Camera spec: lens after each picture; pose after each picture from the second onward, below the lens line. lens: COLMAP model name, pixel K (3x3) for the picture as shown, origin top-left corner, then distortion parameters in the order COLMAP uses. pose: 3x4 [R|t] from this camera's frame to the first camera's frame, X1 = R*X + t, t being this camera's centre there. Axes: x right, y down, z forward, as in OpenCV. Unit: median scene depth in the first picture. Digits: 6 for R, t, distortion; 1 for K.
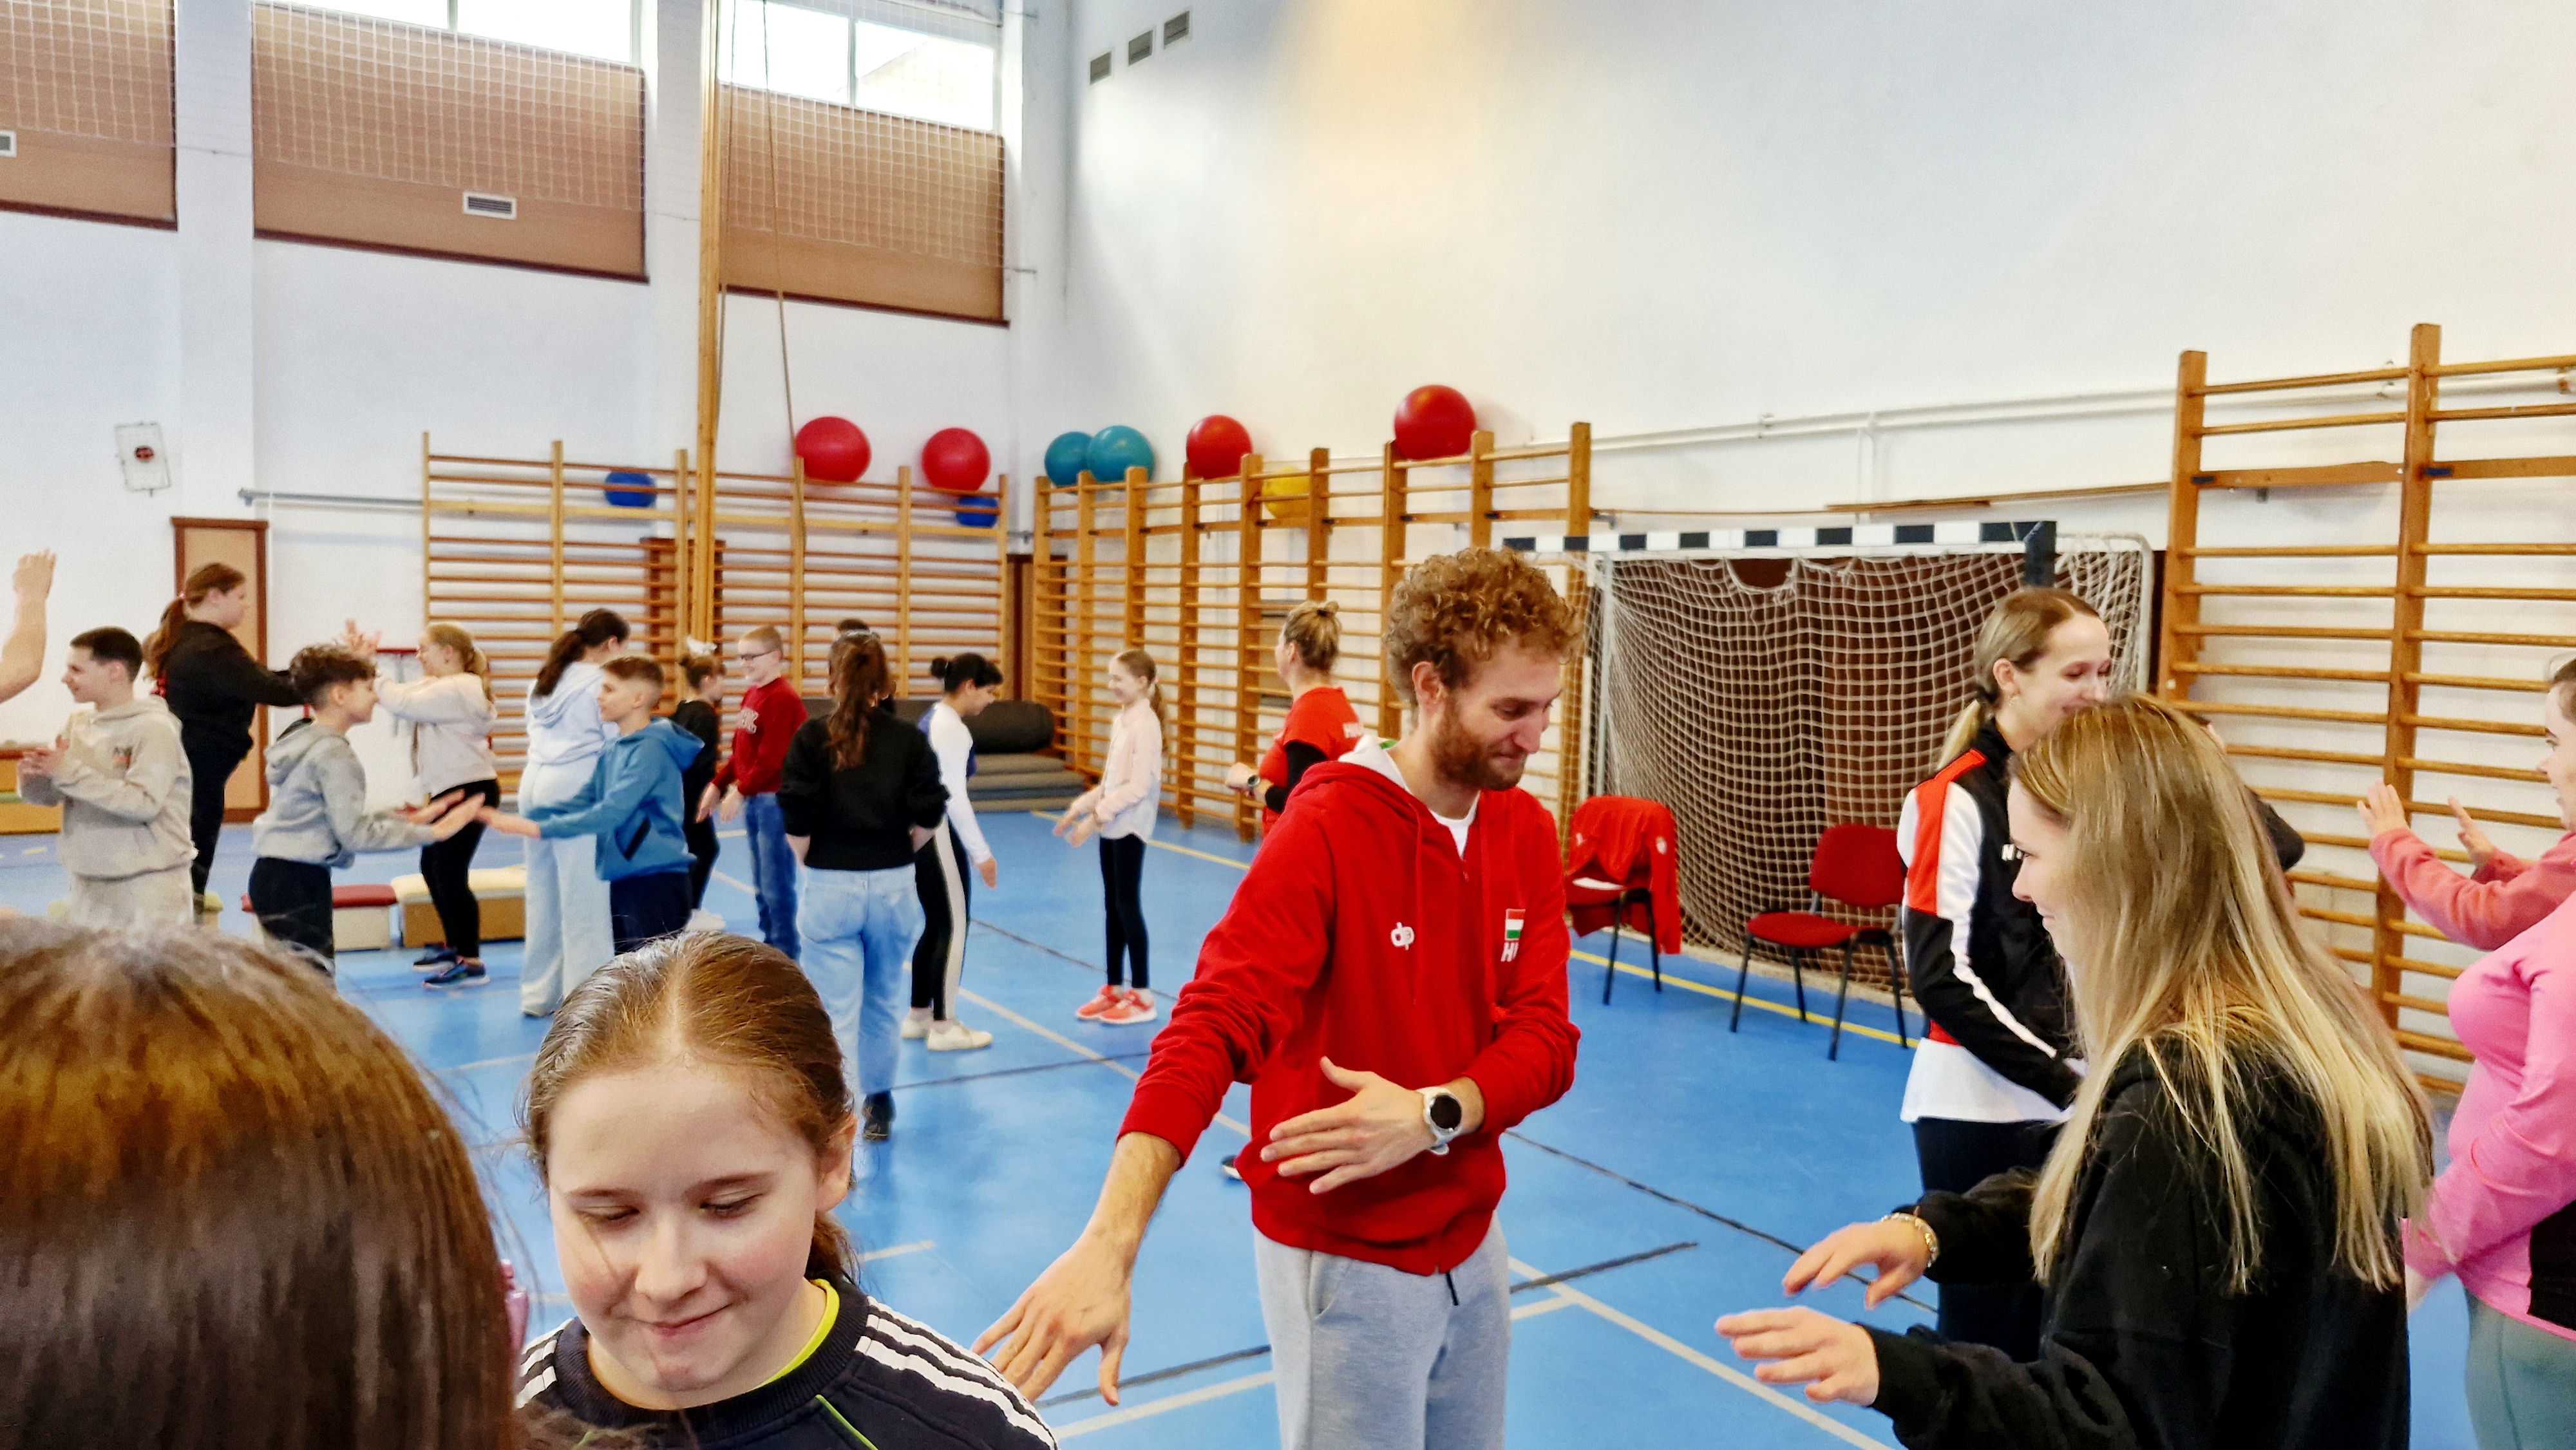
lens RADIAL K [[1751.9, 0, 1332.4], [0, 1751.9, 695.1], [0, 0, 1]] dist [0.114509, -0.171183]
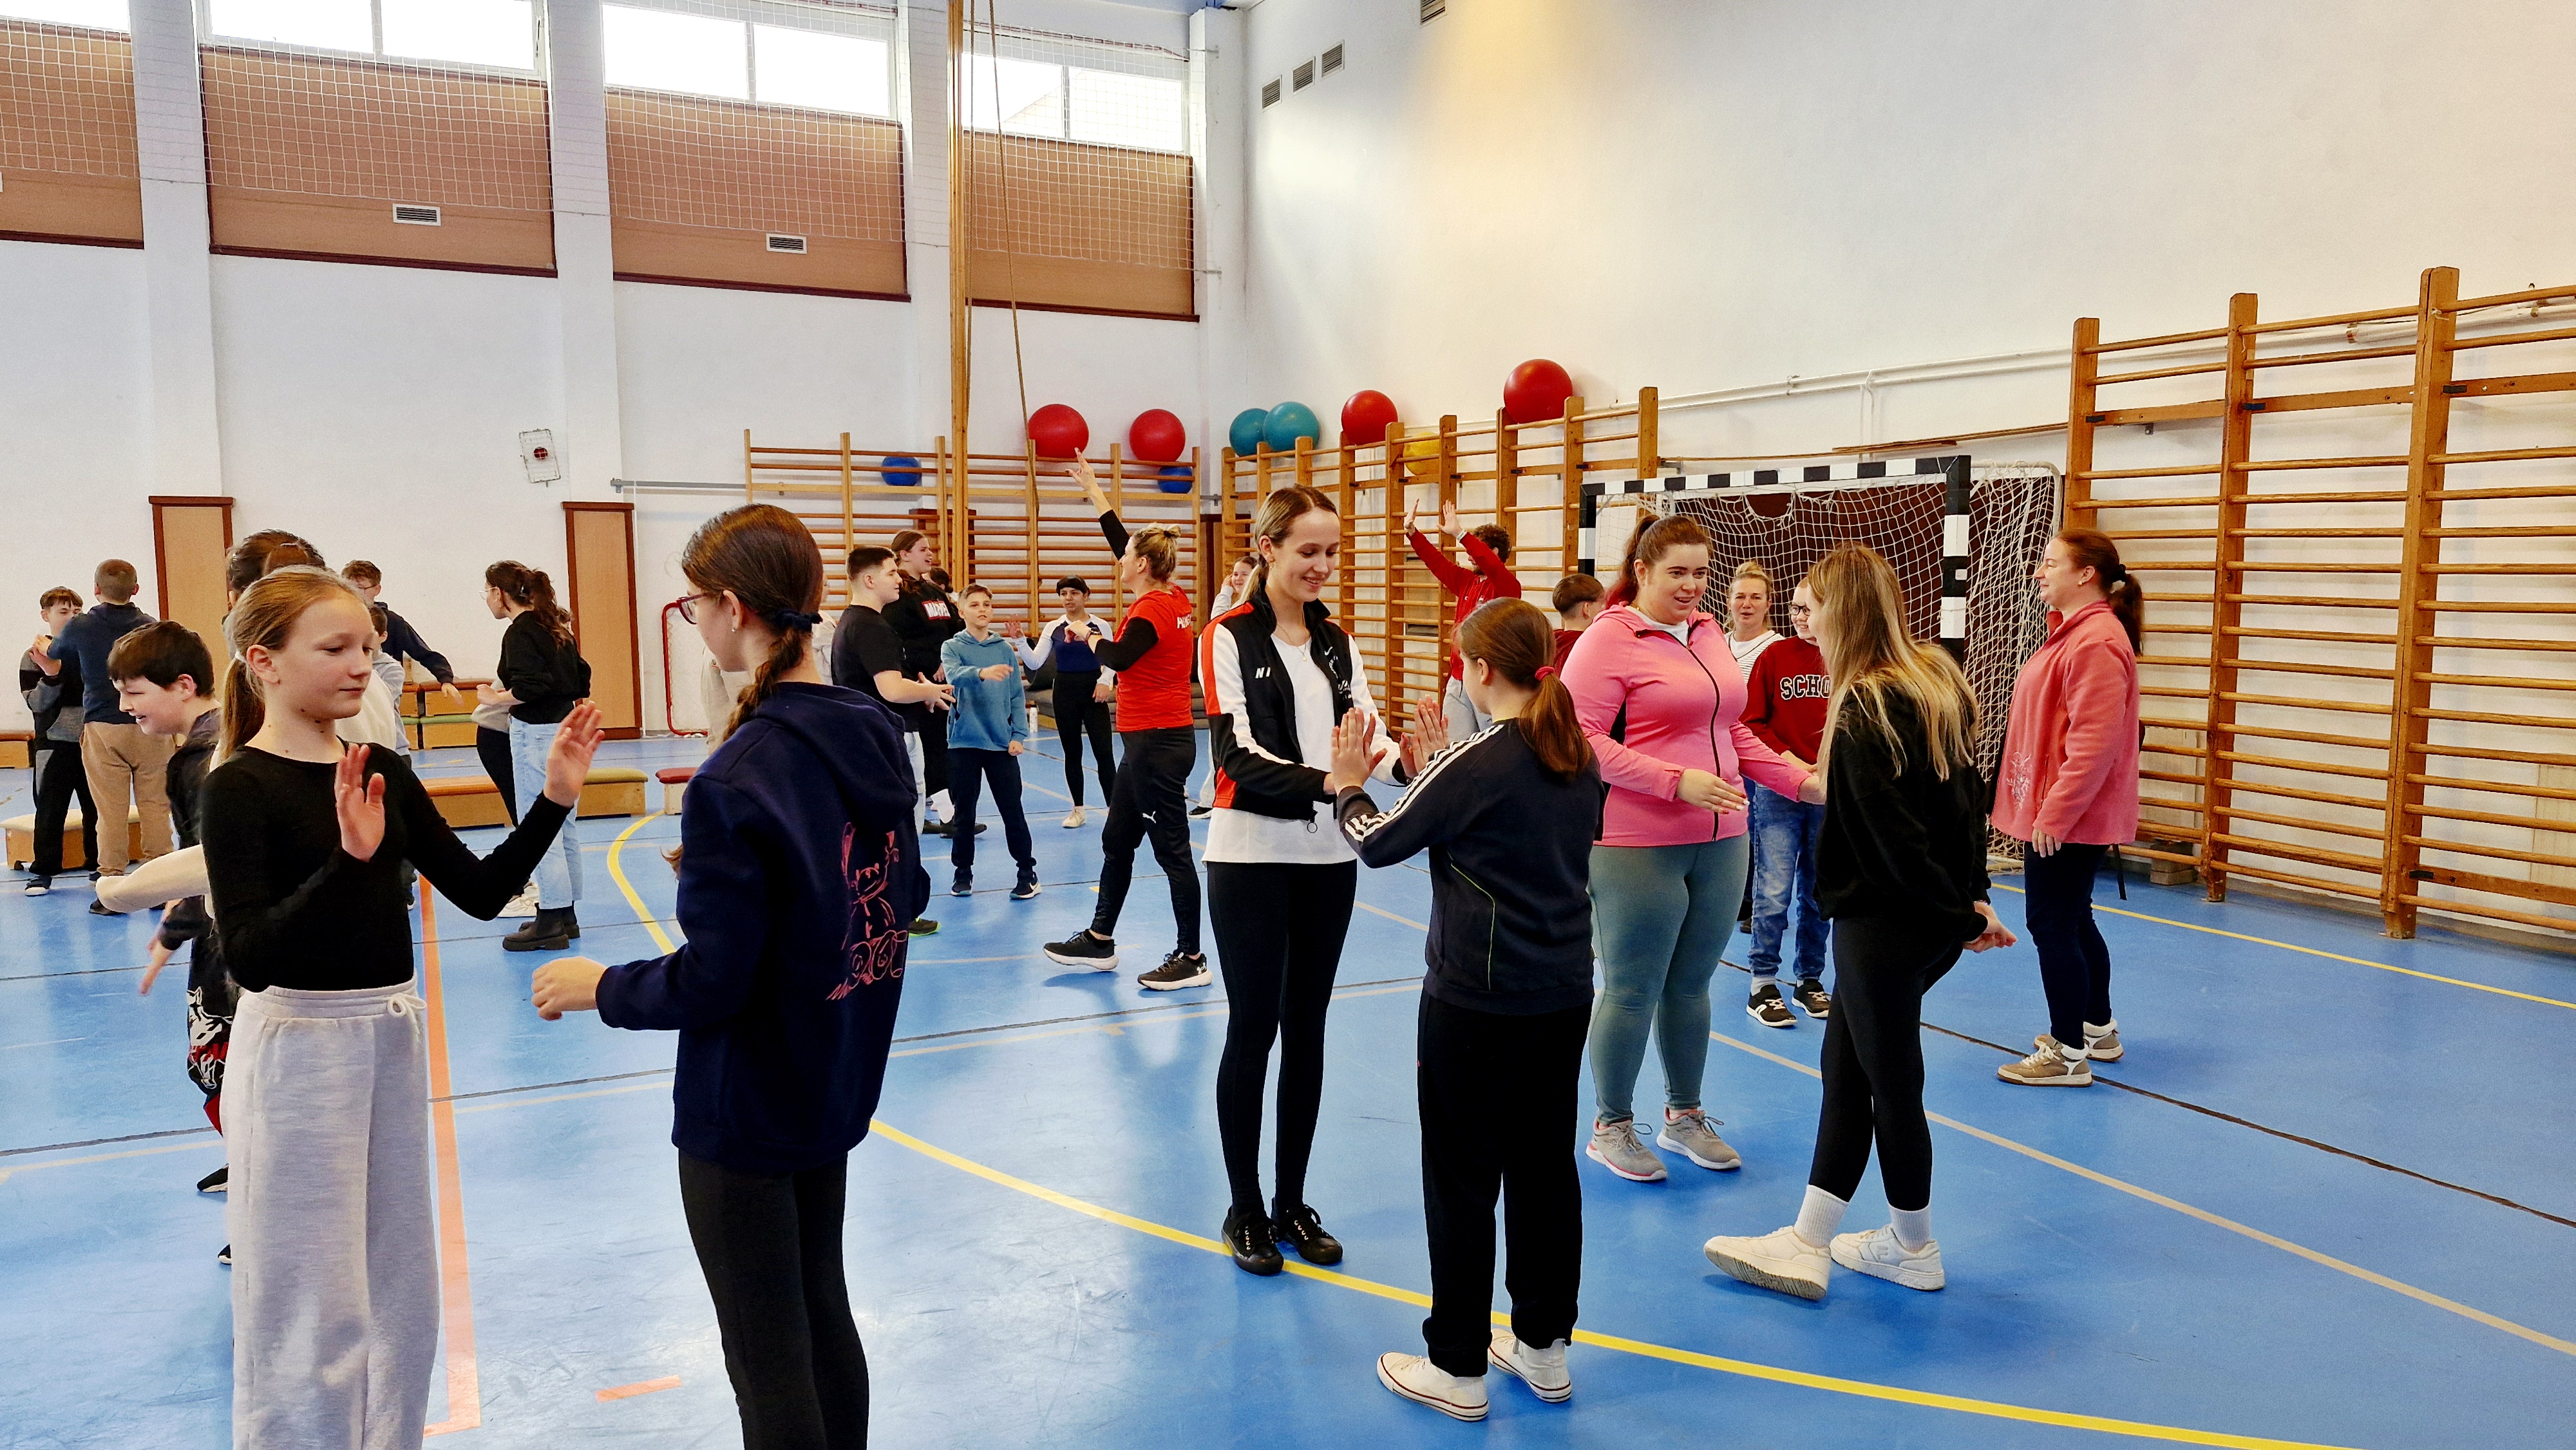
lens RADIAL K [[1731.1, 0, 1288.0], [0, 1731.1, 725.0], [0, 0, 1]] dist [0.132070, -0.209034]
pose [[0.989418, -0.013083, -0.144500, 0.048727], [0.018875, 0.999069, 0.038789, 0.020764], [0.143858, -0.041106, 0.988744, -0.185273]]
